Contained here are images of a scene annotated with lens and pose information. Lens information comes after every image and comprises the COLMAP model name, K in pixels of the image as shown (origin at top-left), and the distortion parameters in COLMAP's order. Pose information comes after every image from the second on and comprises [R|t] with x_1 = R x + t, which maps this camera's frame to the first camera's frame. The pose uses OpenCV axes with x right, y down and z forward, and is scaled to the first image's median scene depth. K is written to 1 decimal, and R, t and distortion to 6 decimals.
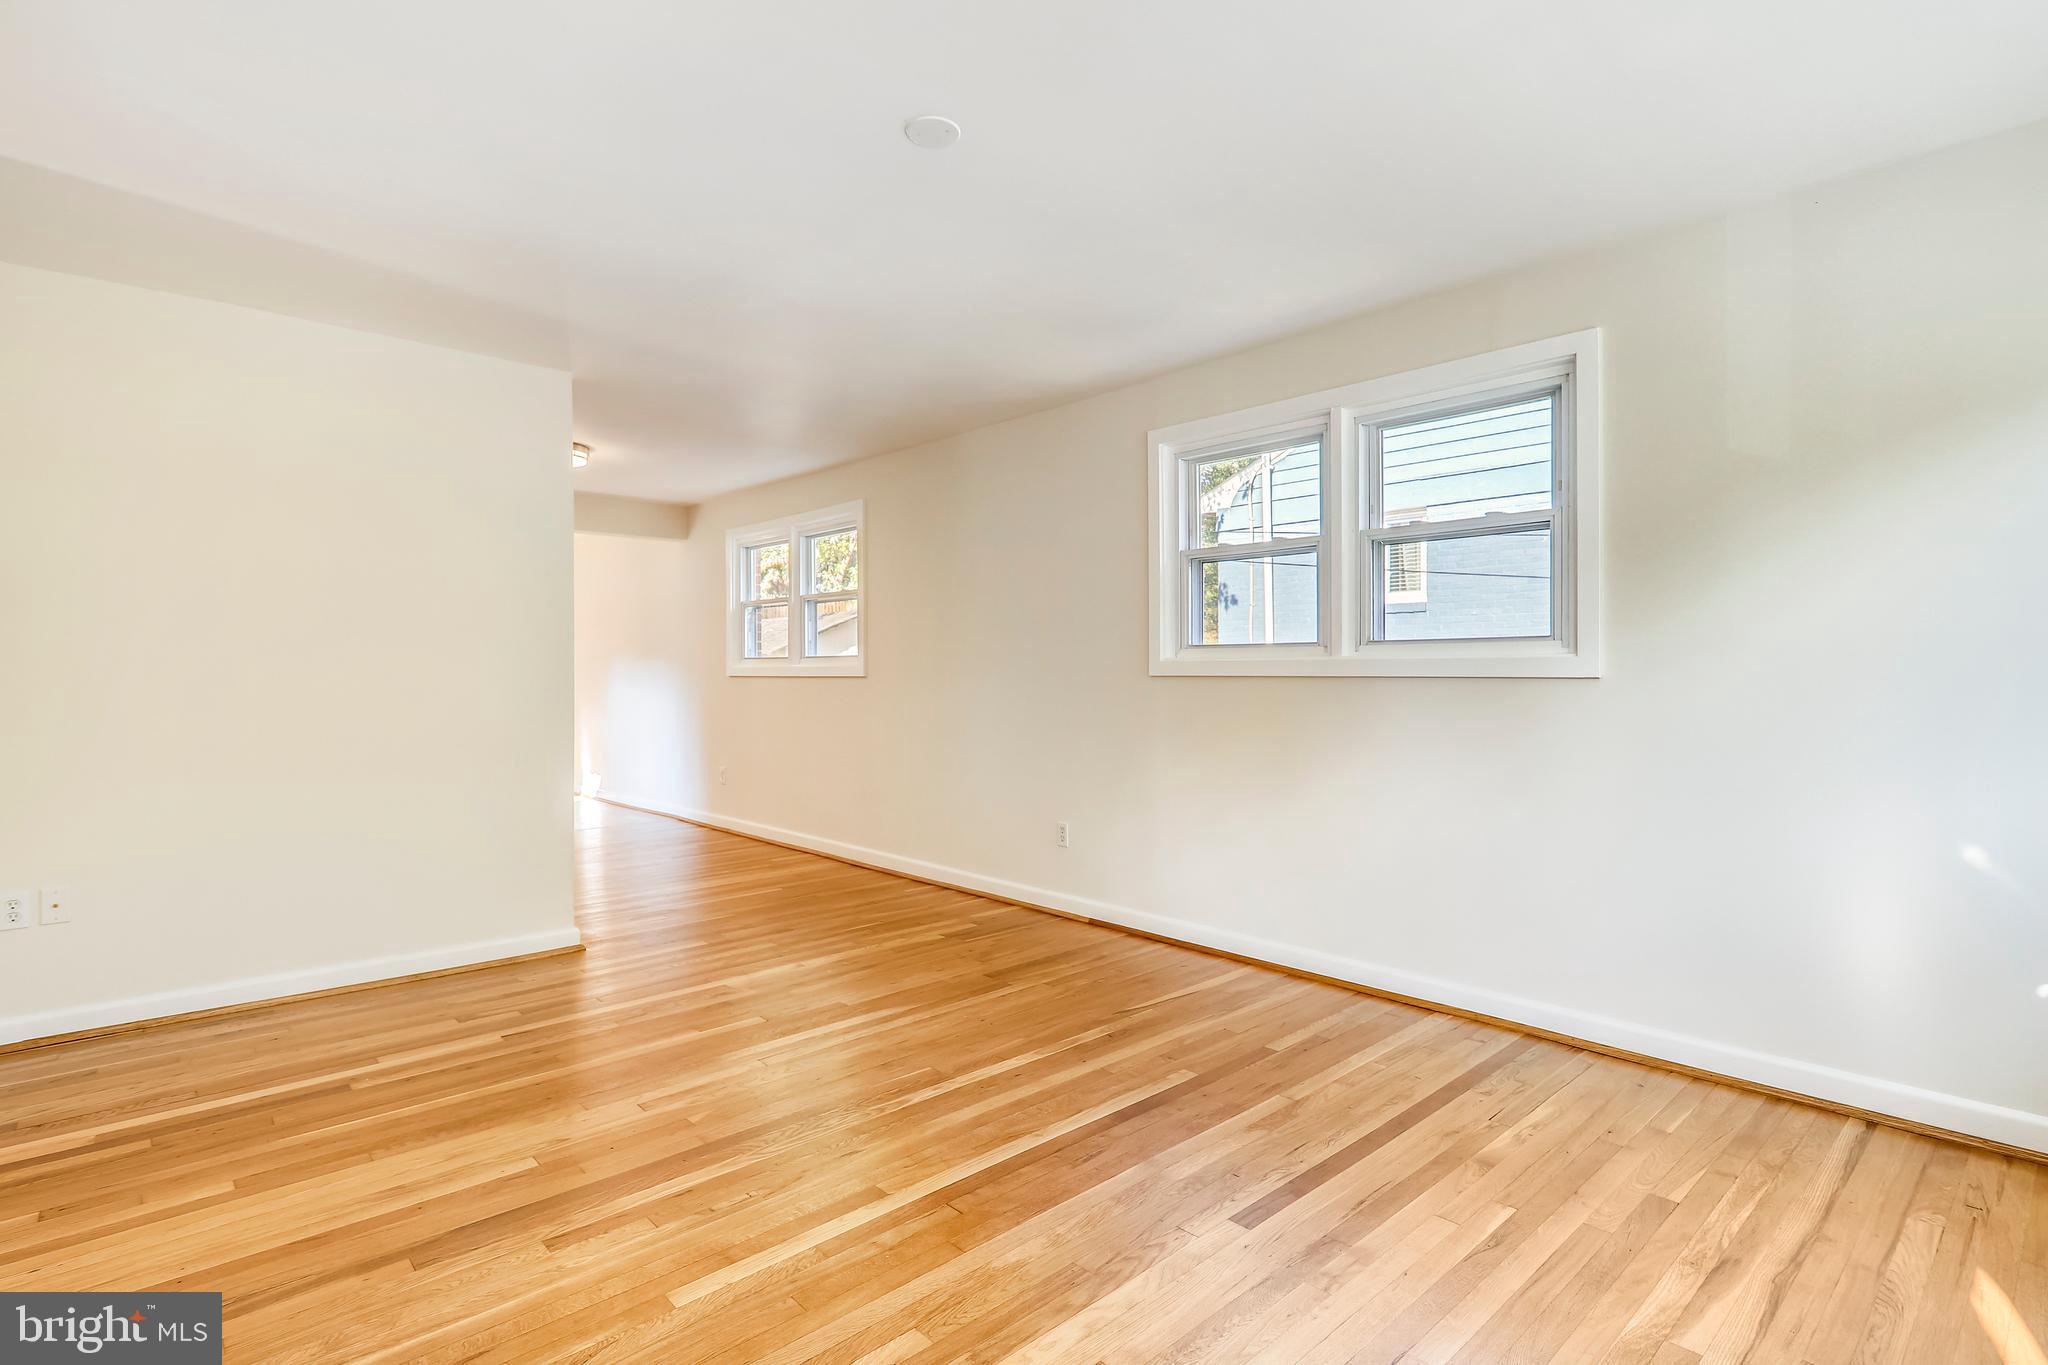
lens RADIAL K [[1002.8, 0, 1021.2], [0, 1002.8, 699.3], [0, 0, 1]] dist [-0.000055, -0.000201]
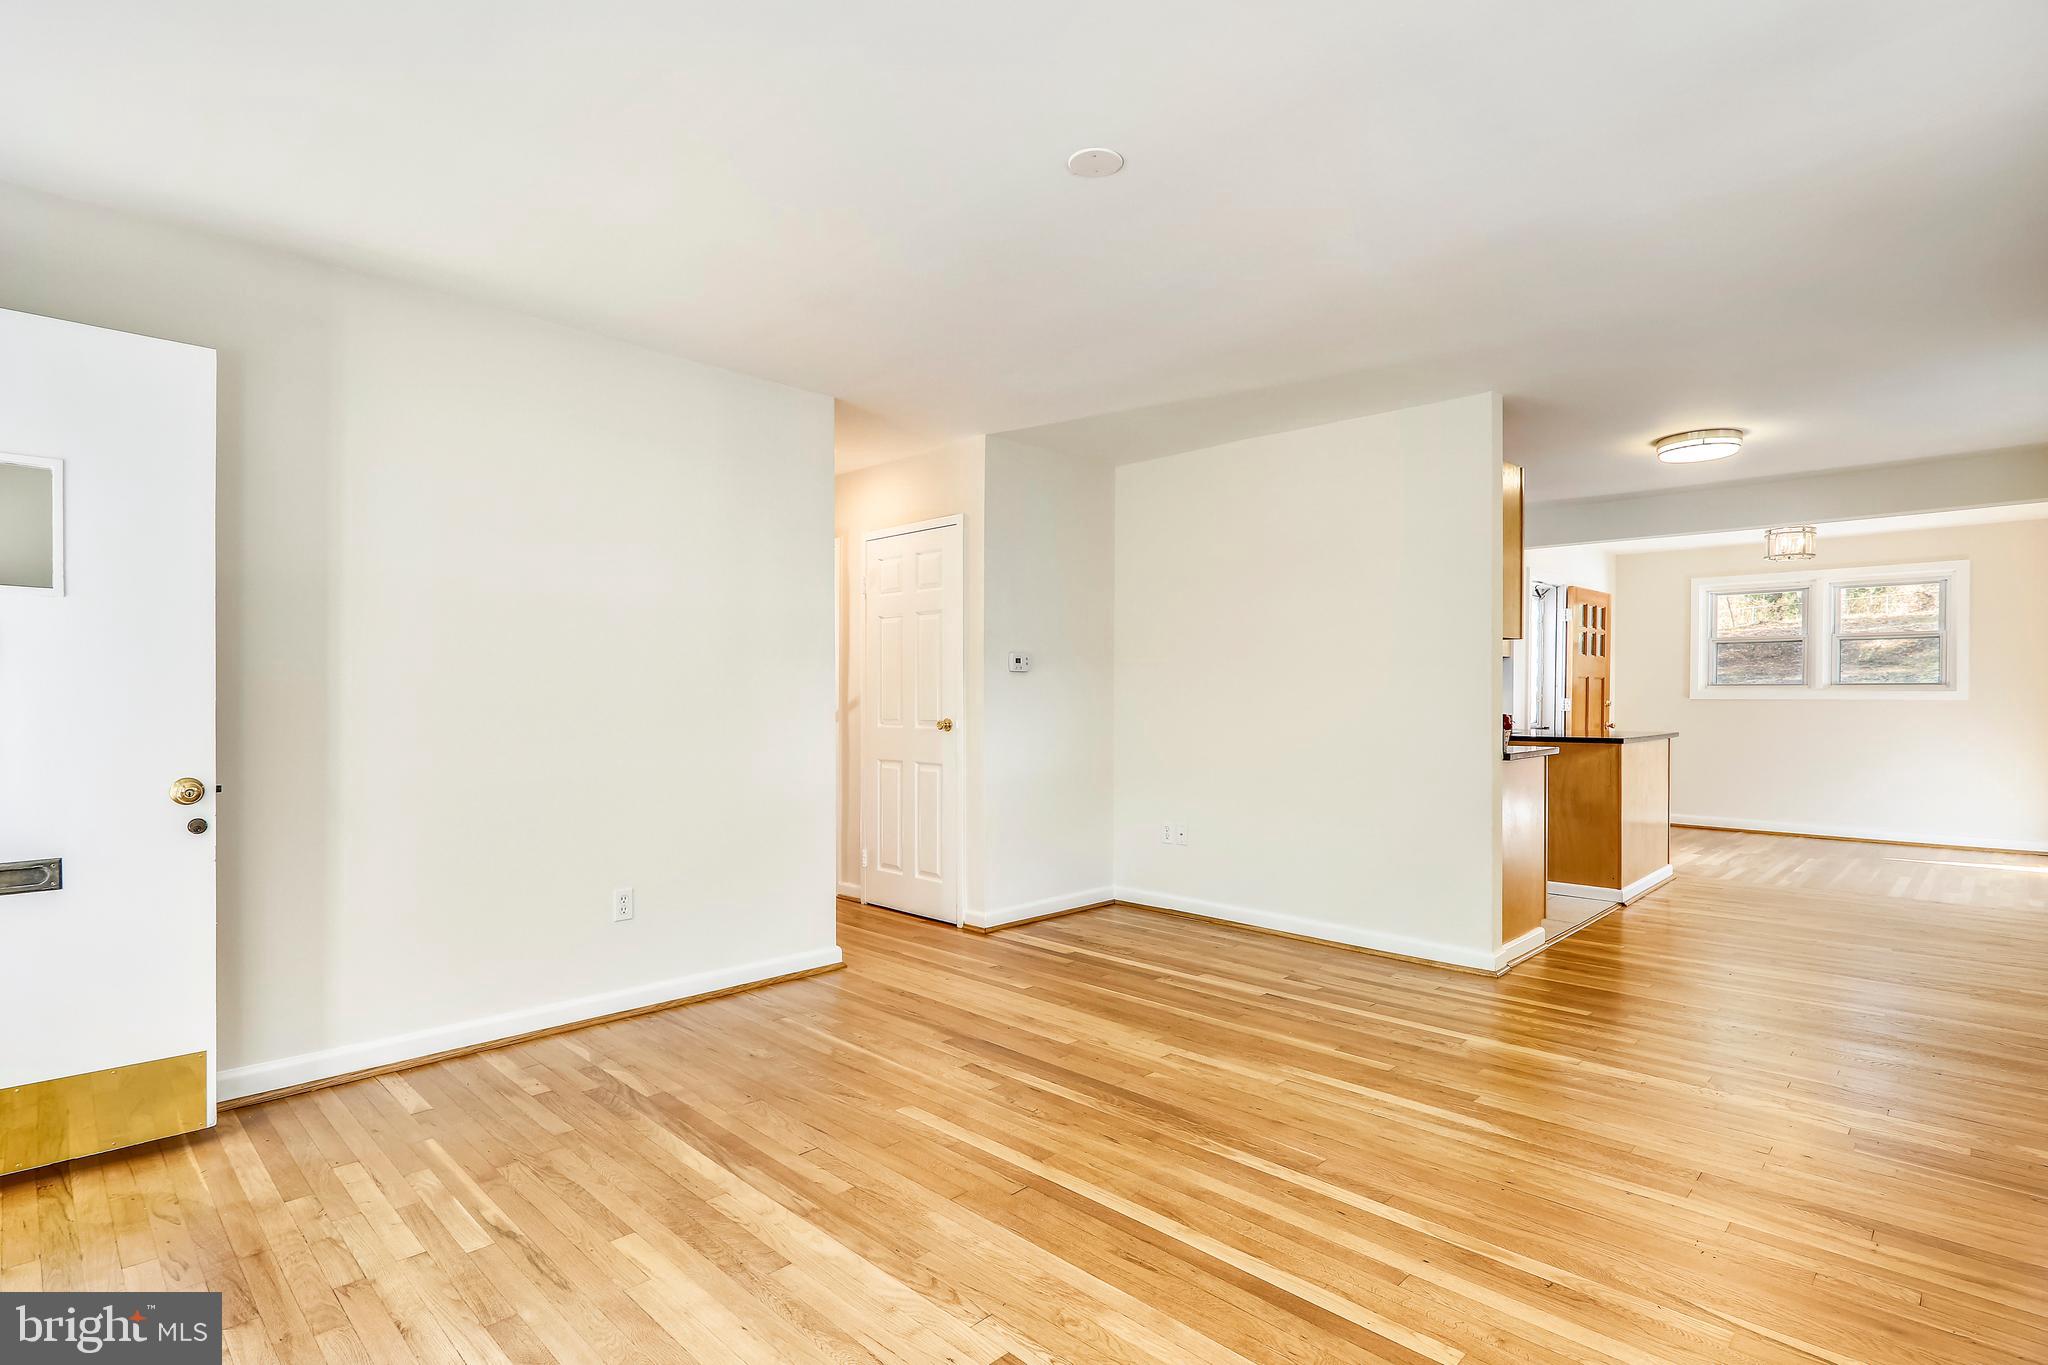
lens RADIAL K [[1002.8, 0, 1021.2], [0, 1002.8, 699.3], [0, 0, 1]] dist [-0.000055, -0.000201]
pose [[0.050397, 0.006604, -0.998707, 0.752237], [-0.027946, 0.999596, 0.005200, -0.022084], [0.998338, 0.027648, 0.050561, 0.691281]]
